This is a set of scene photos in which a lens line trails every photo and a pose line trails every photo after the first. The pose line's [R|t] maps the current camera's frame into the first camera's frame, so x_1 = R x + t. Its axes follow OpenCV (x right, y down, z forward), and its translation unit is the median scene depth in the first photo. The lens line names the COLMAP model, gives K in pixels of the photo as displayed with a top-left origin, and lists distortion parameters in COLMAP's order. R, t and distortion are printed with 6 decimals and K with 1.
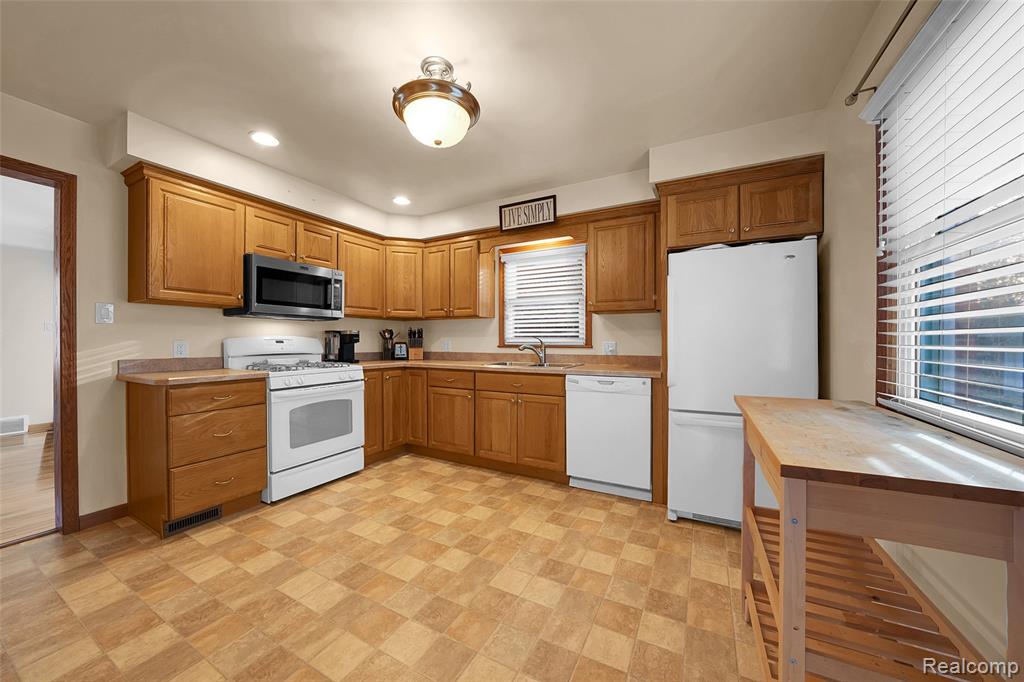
lens RADIAL K [[356.4, 0, 512.0], [0, 356.4, 341.0], [0, 0, 1]] dist [-0.014010, 0.000047]
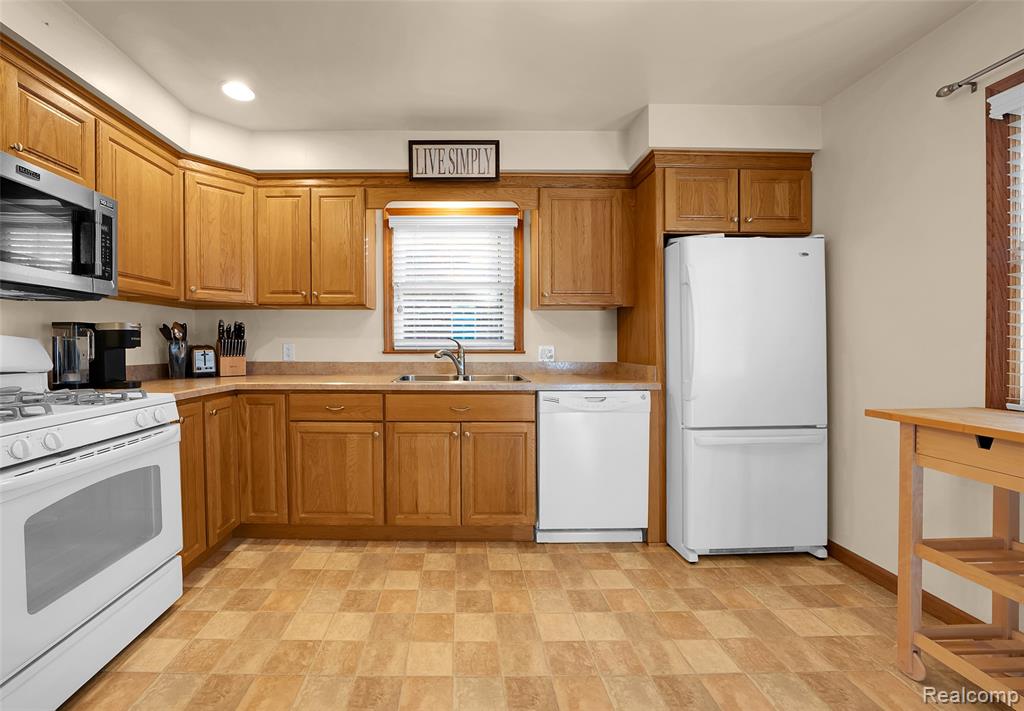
lens RADIAL K [[406.1, 0, 455.3], [0, 406.1, 348.1], [0, 0, 1]] dist [-0.014920, 0.000445]
pose [[0.884503, -0.004916, 0.466508, -0.321193], [-0.000285, 0.999939, 0.011076, -0.001207], [-0.466534, -0.009930, 0.884448, 0.298613]]
